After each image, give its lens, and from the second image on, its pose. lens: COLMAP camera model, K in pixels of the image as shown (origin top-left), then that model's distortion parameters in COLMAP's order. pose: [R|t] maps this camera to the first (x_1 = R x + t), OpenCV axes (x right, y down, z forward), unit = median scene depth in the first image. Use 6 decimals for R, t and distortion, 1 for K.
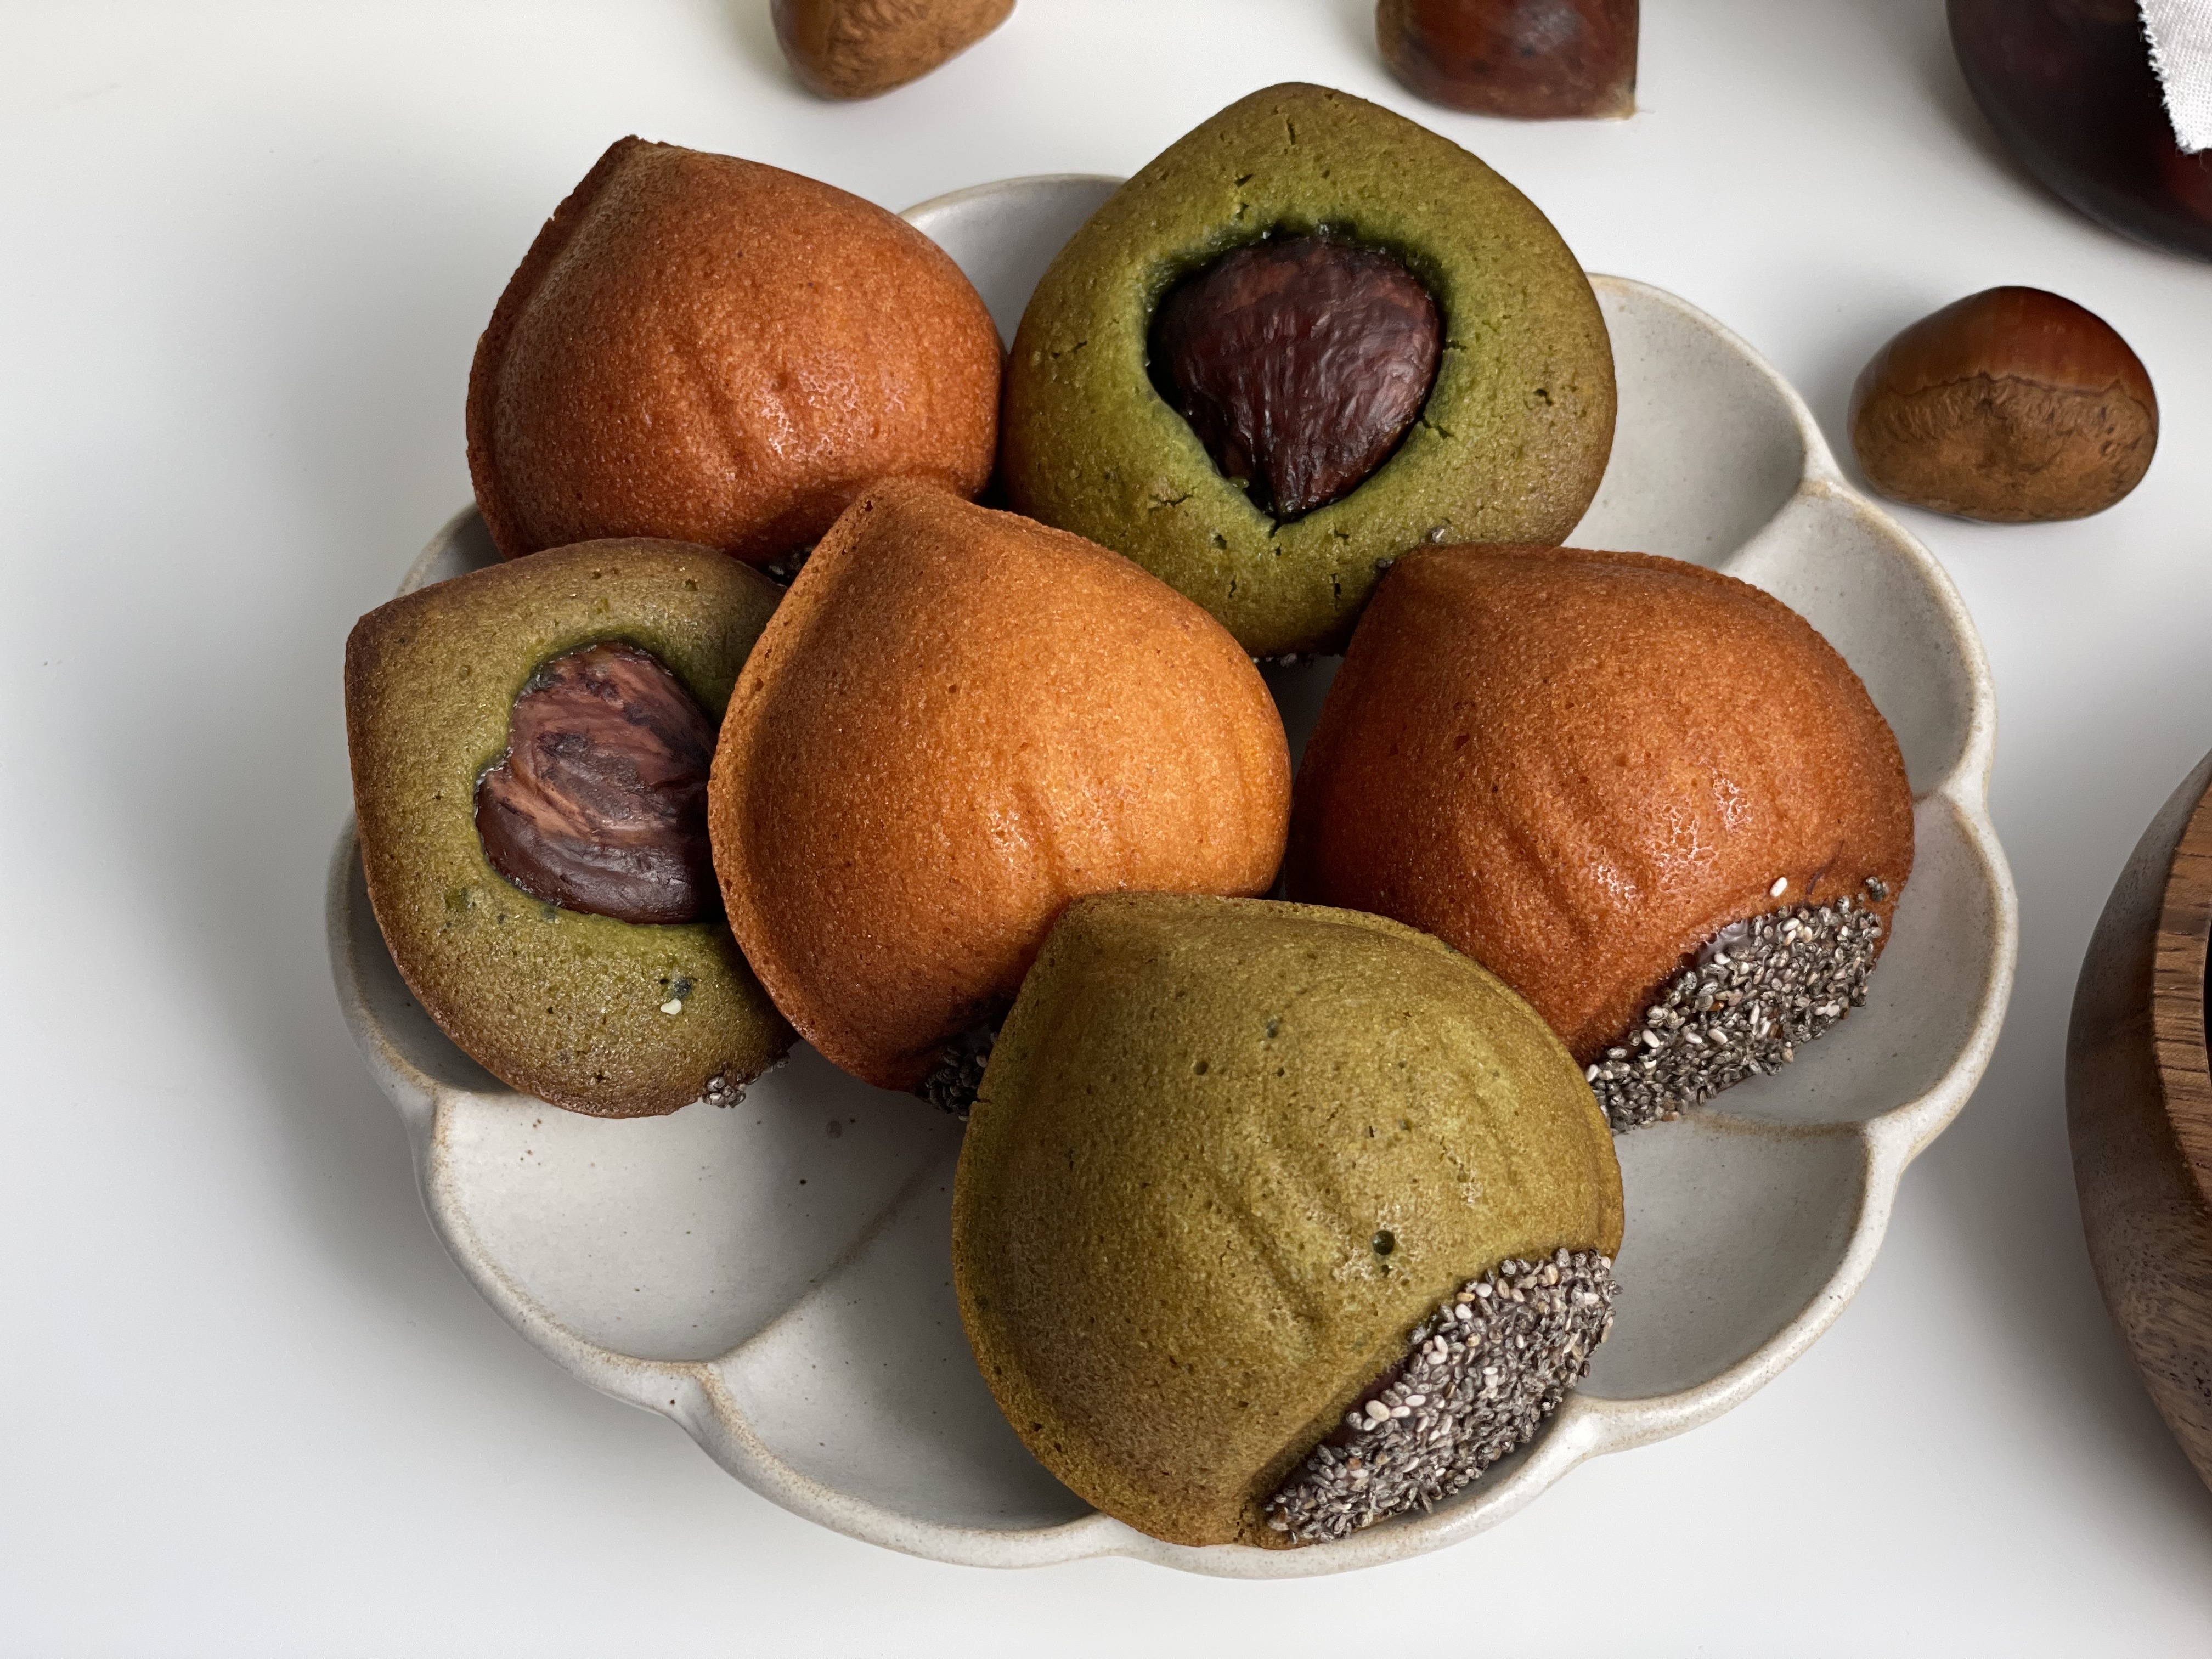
lens RADIAL K [[3523.8, 0, 1071.4], [0, 3523.8, 783.9], [0, 0, 1]] dist [0.046123, 0.000000]
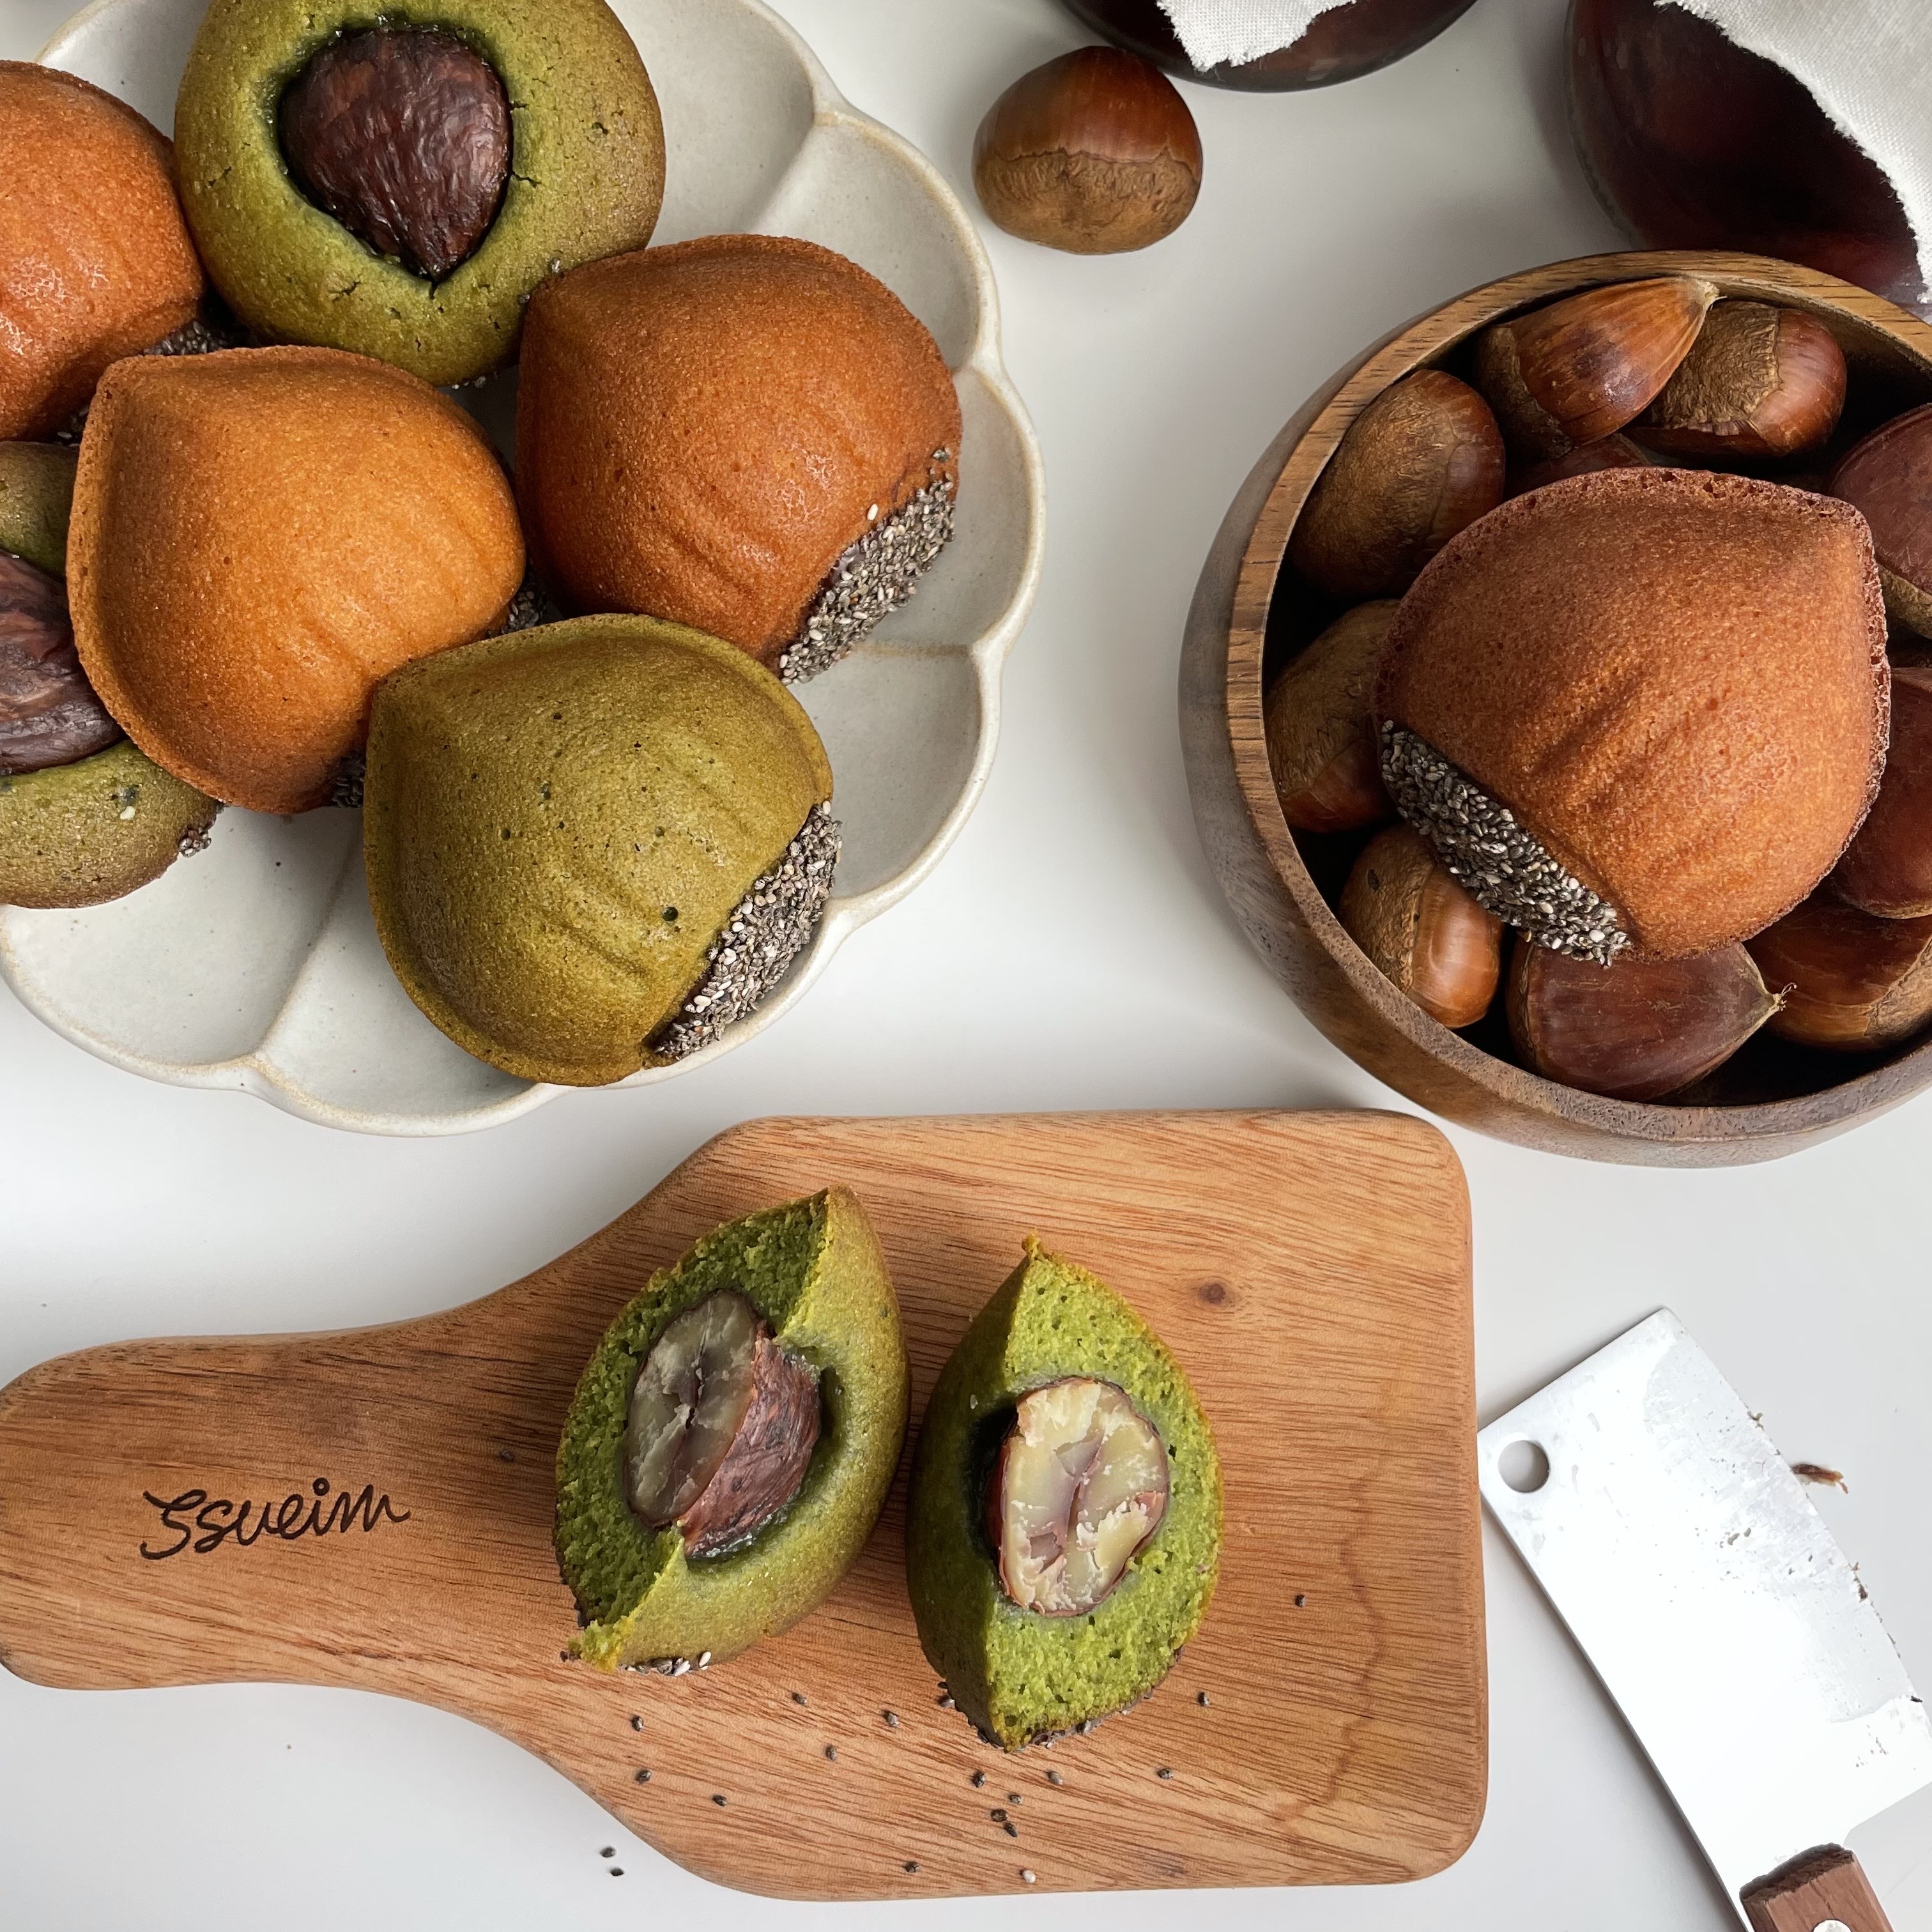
lens RADIAL K [[2061.6, 0, 982.6], [0, 2061.6, 987.2], [0, 0, 1]] dist [0.027063, 0.000000]
pose [[0.947109, -0.311069, 0.078866, 0.116581], [0.231420, 0.832307, 0.503696, -0.208666], [-0.222325, -0.458804, 0.860274, 0.202423]]
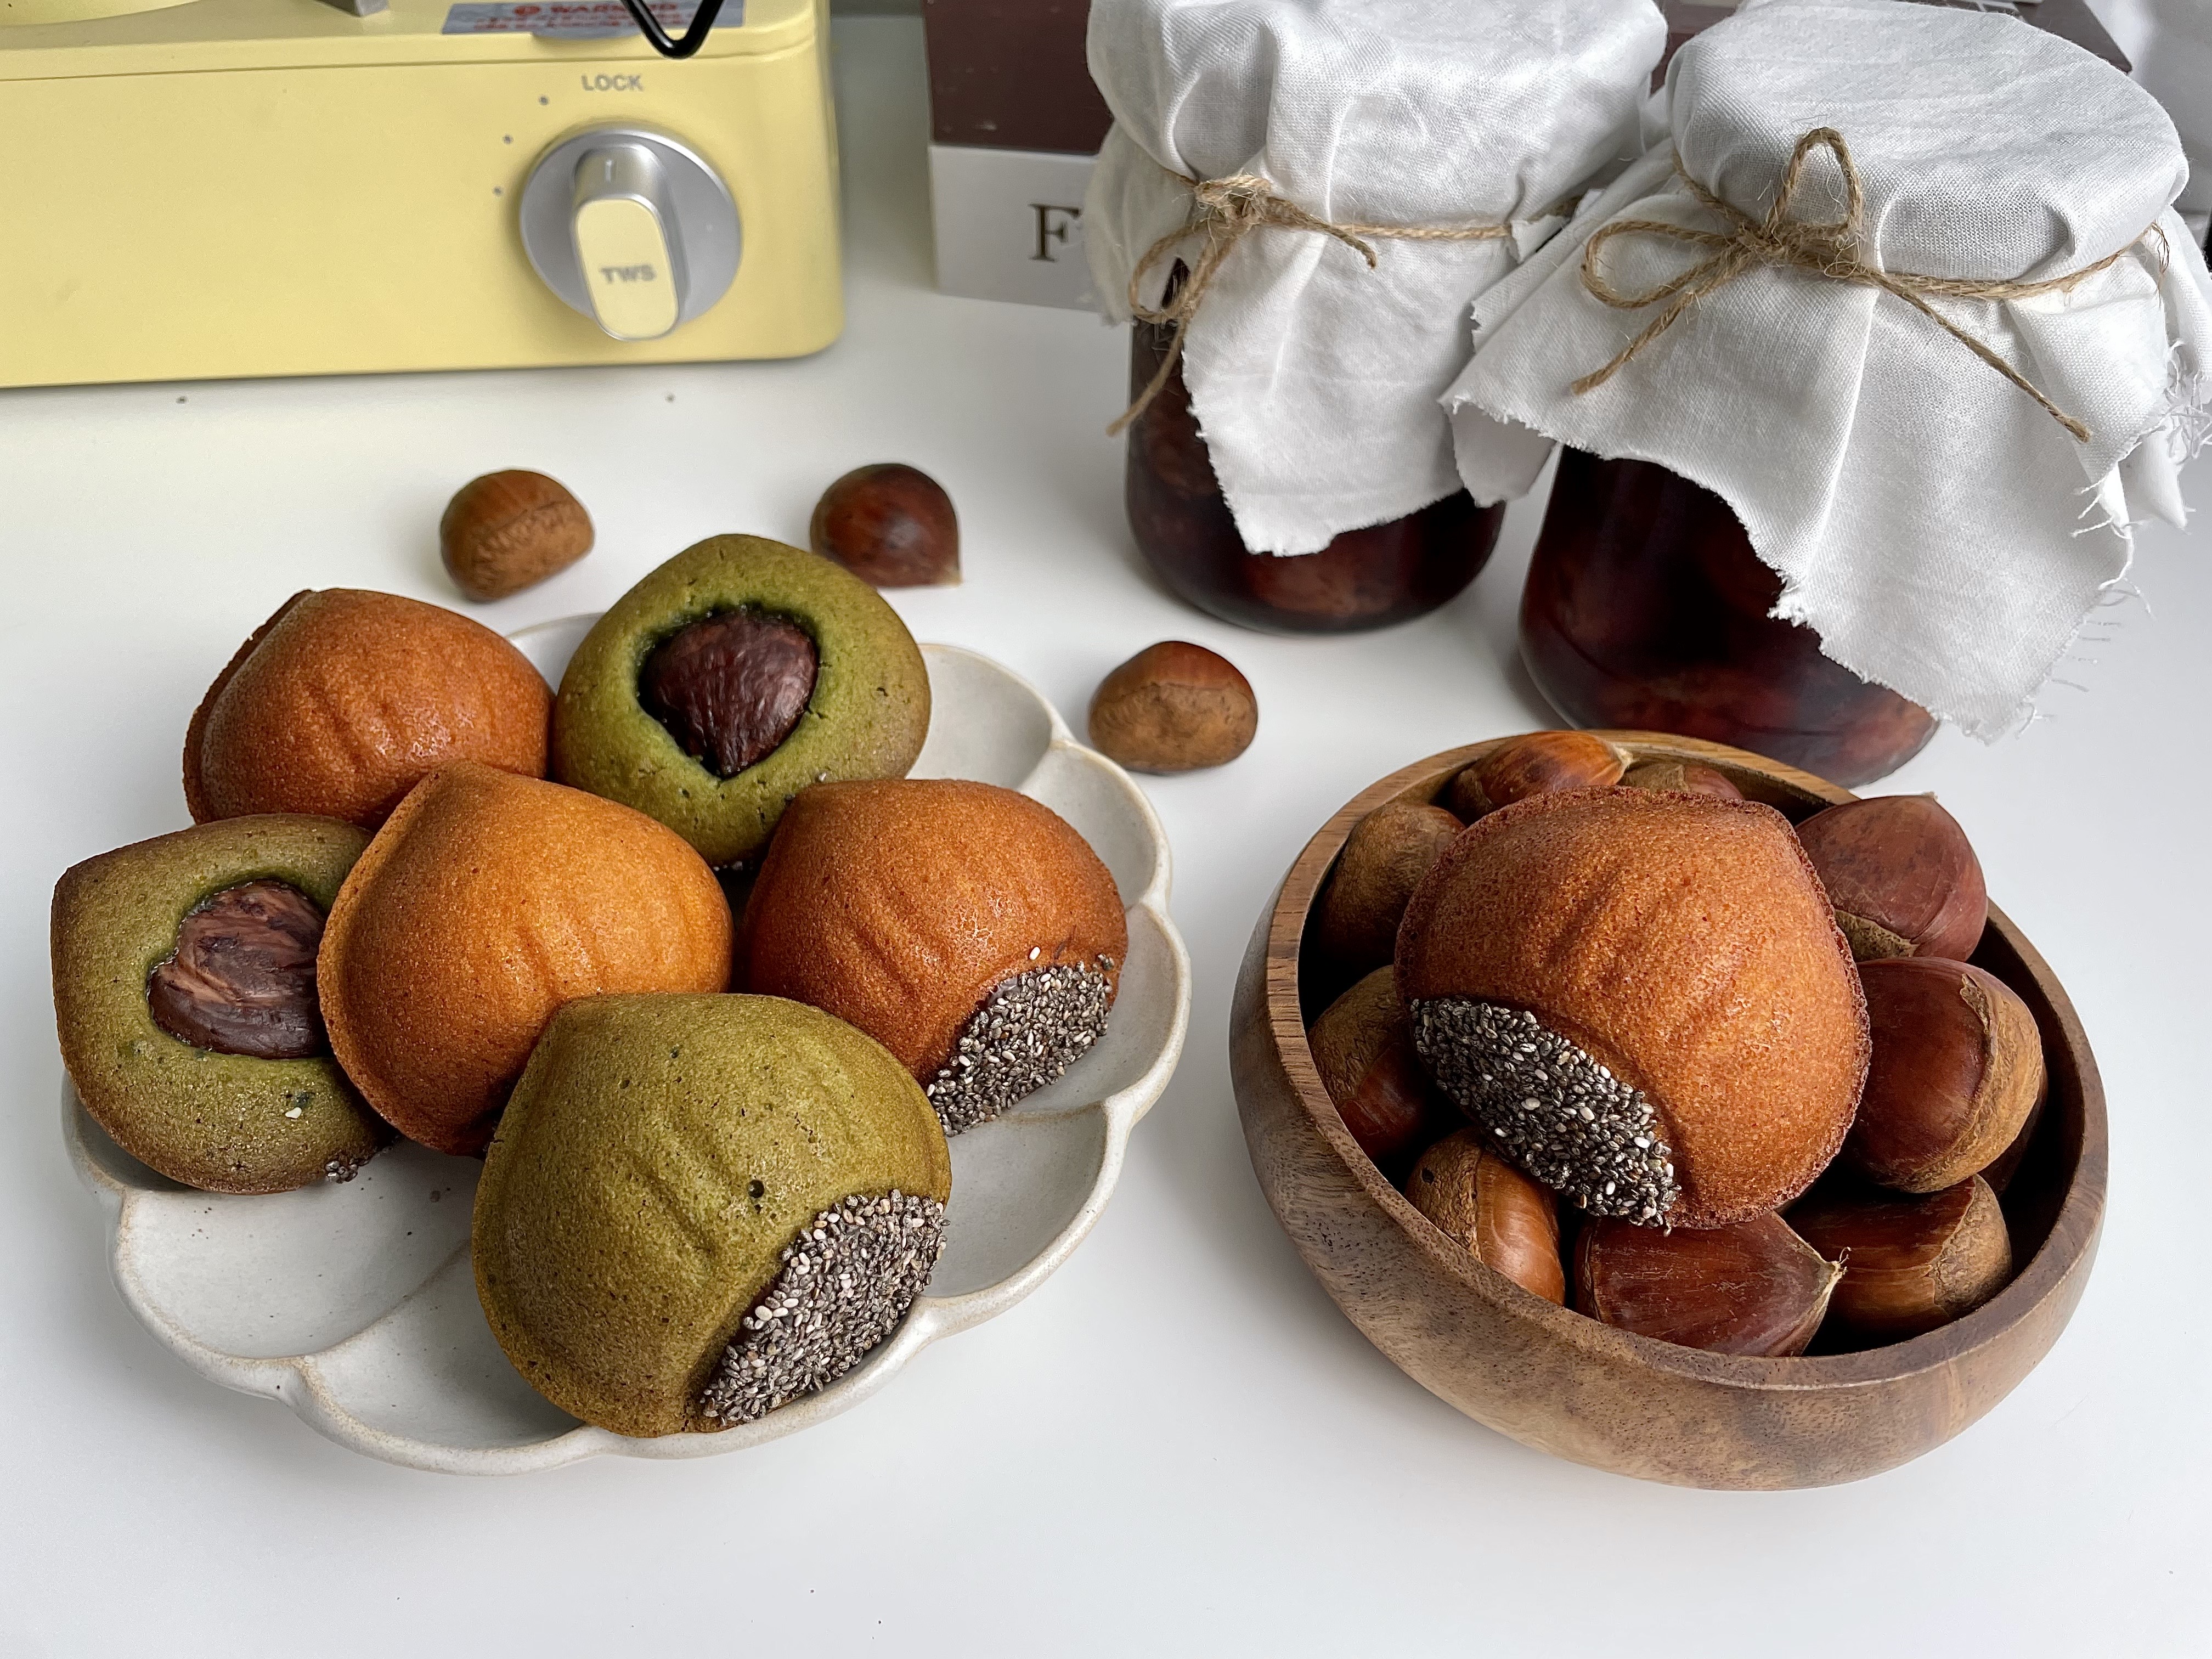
lens RADIAL K [[1742.2, 0, 1134.2], [0, 1742.2, 775.5], [0, 0, 1]] dist [0.038763, -0.077417]
pose [[0.982094, -0.074745, 0.172927, 0.112717], [0.108191, 0.975233, -0.192912, 0.104176], [-0.154224, 0.208167, 0.965858, 0.218783]]
